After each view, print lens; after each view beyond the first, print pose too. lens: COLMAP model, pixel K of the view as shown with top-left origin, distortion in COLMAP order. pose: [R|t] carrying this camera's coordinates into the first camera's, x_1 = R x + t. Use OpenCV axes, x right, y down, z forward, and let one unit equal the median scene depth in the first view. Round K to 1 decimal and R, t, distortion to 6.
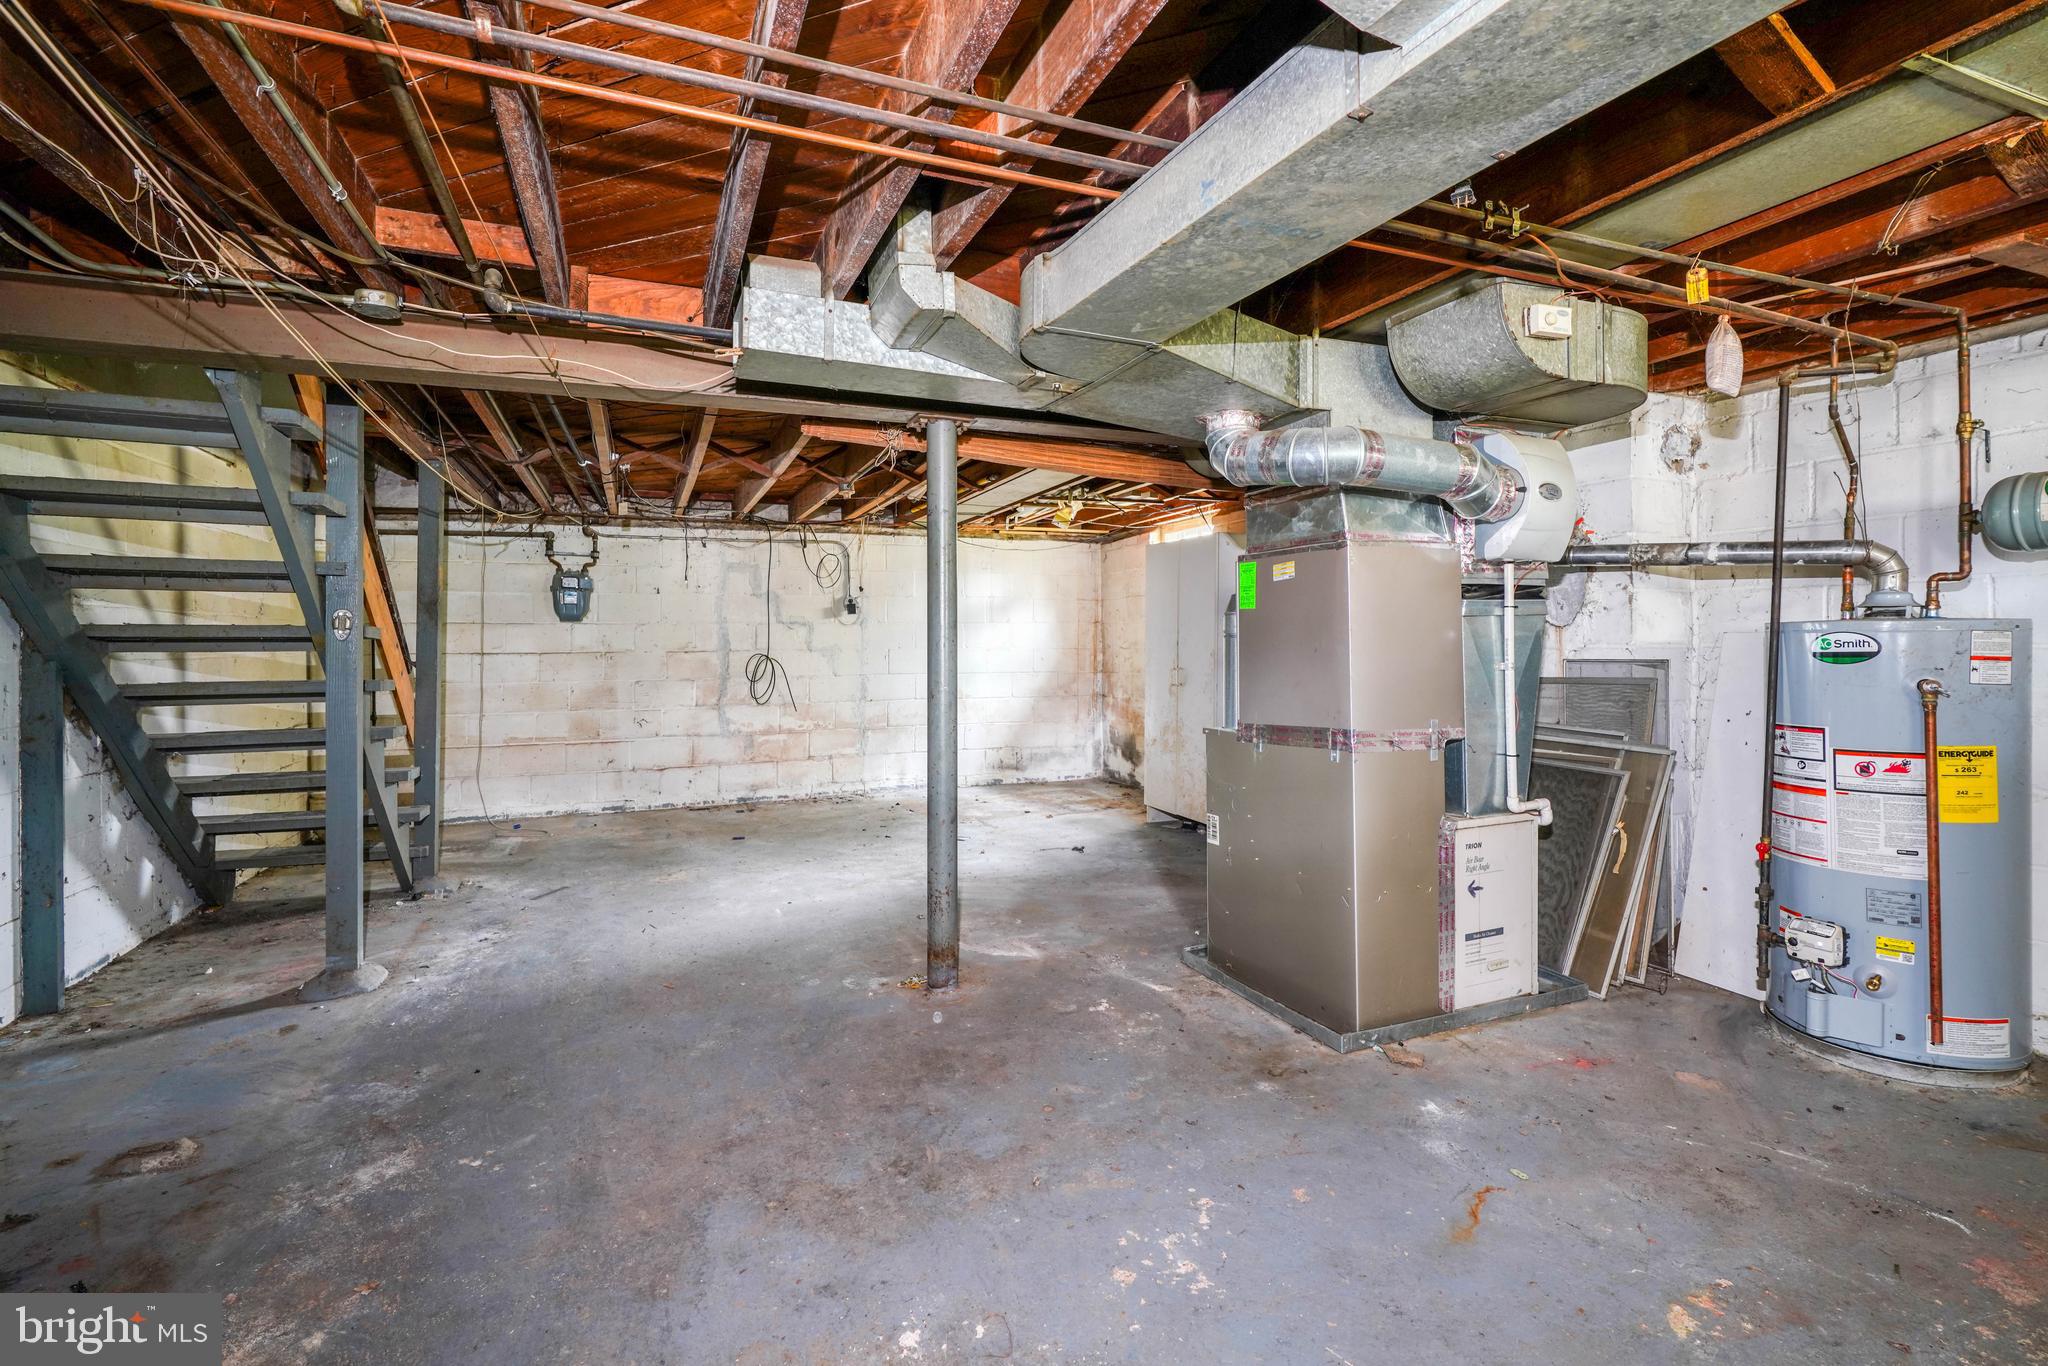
lens RADIAL K [[937.0, 0, 1010.4], [0, 937.0, 671.8], [0, 0, 1]] dist [-0.015000, 0.007397]
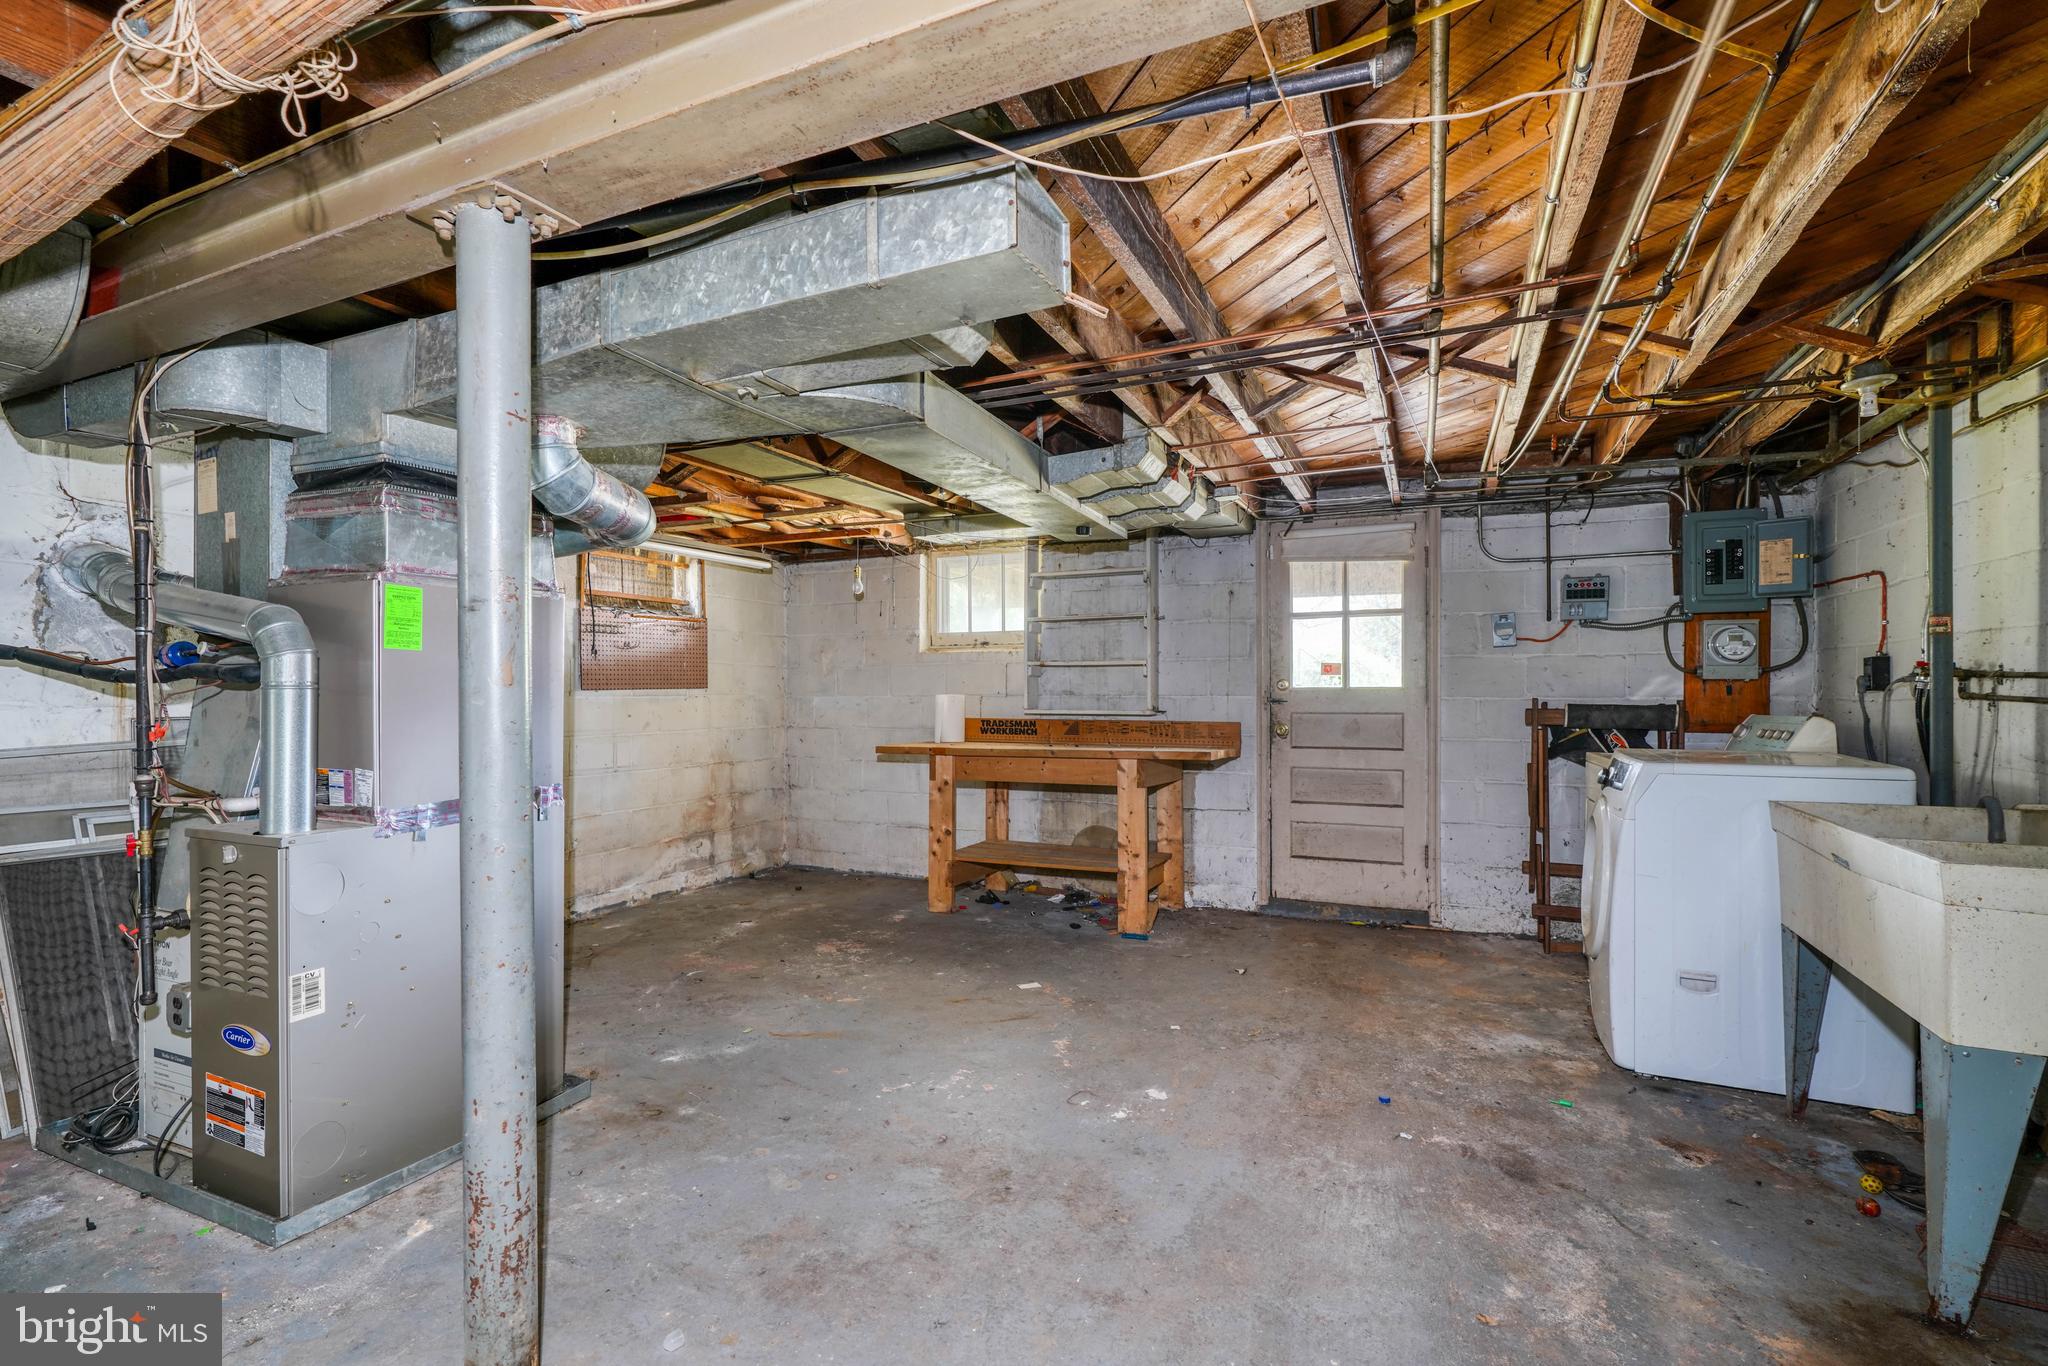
lens RADIAL K [[937.0, 0, 1010.4], [0, 937.0, 671.8], [0, 0, 1]] dist [-0.015000, 0.007397]
pose [[-0.689350, 0.018377, 0.724196, -0.821157], [0.028187, 0.999602, 0.001466, -0.052321], [-0.723880, 0.021423, -0.689593, 1.567810]]
